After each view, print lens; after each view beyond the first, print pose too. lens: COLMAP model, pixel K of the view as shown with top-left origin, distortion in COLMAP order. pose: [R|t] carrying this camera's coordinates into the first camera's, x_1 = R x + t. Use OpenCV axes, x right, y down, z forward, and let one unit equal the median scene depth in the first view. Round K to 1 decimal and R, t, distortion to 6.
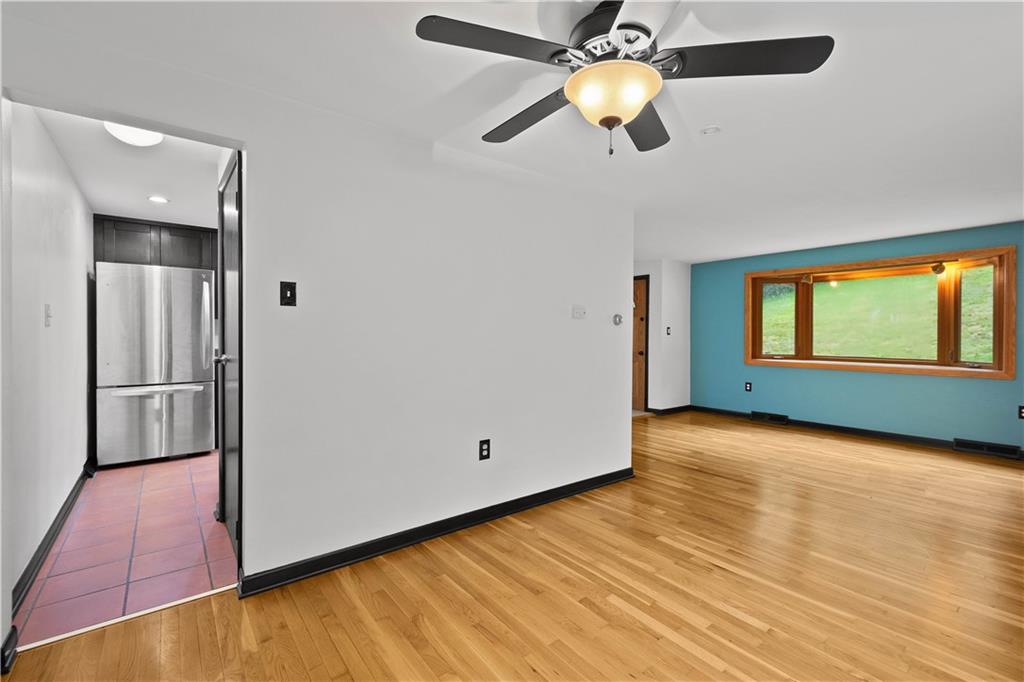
lens RADIAL K [[453.0, 0, 506.9], [0, 453.0, 337.1], [0, 0, 1]] dist [0.001628, -0.000004]
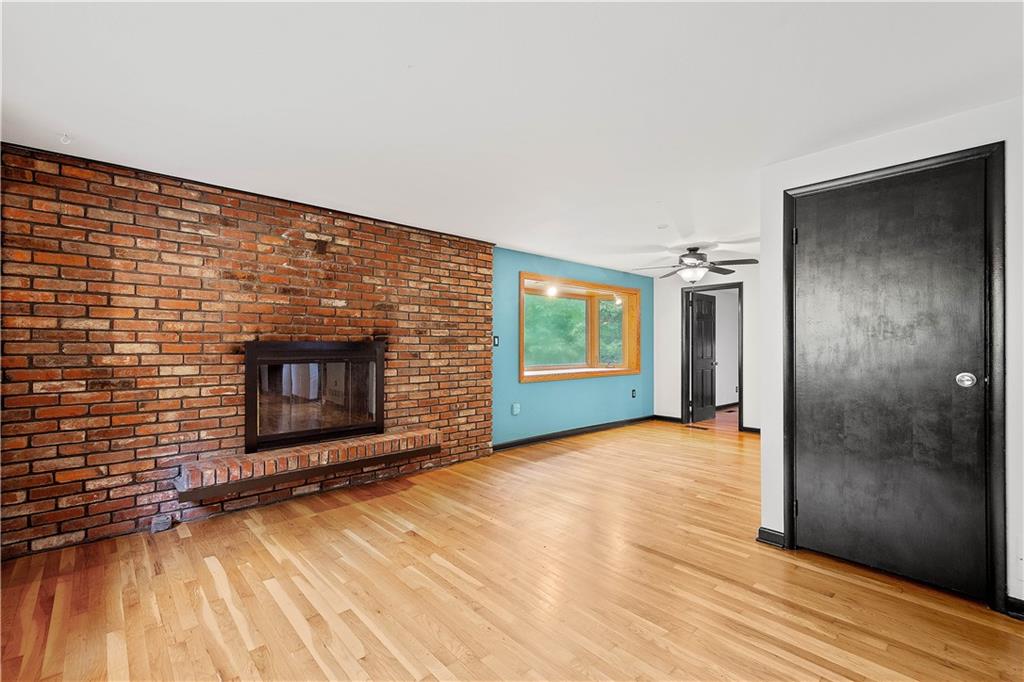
lens RADIAL K [[446.9, 0, 516.8], [0, 446.9, 344.4], [0, 0, 1]] dist [0.008774, -0.000373]
pose [[-0.995071, -0.007262, -0.098898, 0.675857], [-0.007796, 0.999957, 0.005021, -0.009492], [0.098857, 0.005767, -0.995085, 1.531389]]
